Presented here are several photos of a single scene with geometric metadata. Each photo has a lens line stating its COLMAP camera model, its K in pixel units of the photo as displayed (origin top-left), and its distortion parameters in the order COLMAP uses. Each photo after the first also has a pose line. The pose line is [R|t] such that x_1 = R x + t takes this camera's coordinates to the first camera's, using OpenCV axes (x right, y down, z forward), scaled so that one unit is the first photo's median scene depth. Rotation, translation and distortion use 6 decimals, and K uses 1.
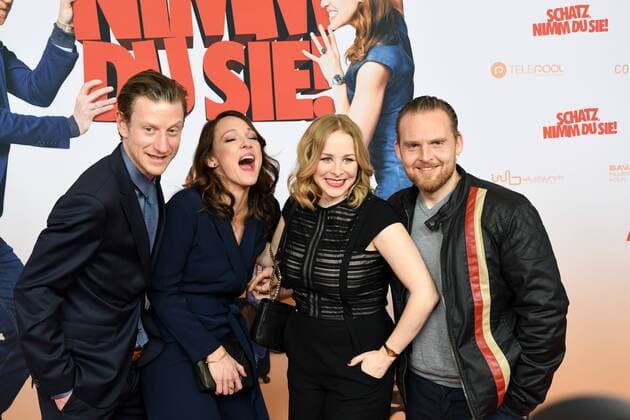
lens RADIAL K [[3686.5, 0, 313.0], [0, 3686.5, 248.5], [0, 0, 1]] dist [6.062338, 0.000000]
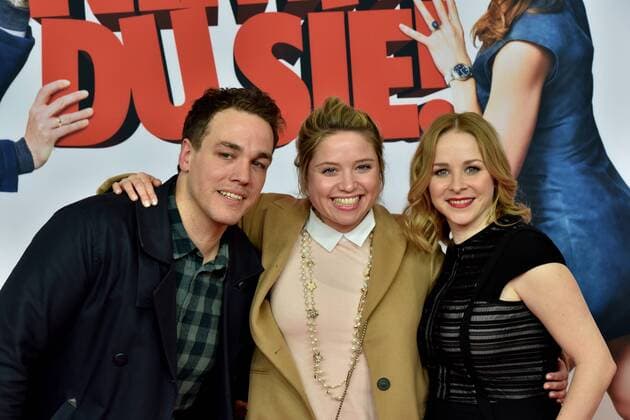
lens RADIAL K [[3306.6, 0, 288.9], [0, 3306.6, 210.3], [0, 0, 1]] dist [4.913578, 0.000000]
pose [[0.999972, -0.001505, -0.007363, -0.016522], [0.001378, 0.999851, -0.017214, -0.014041], [0.007387, 0.017204, 0.999825, 0.462100]]
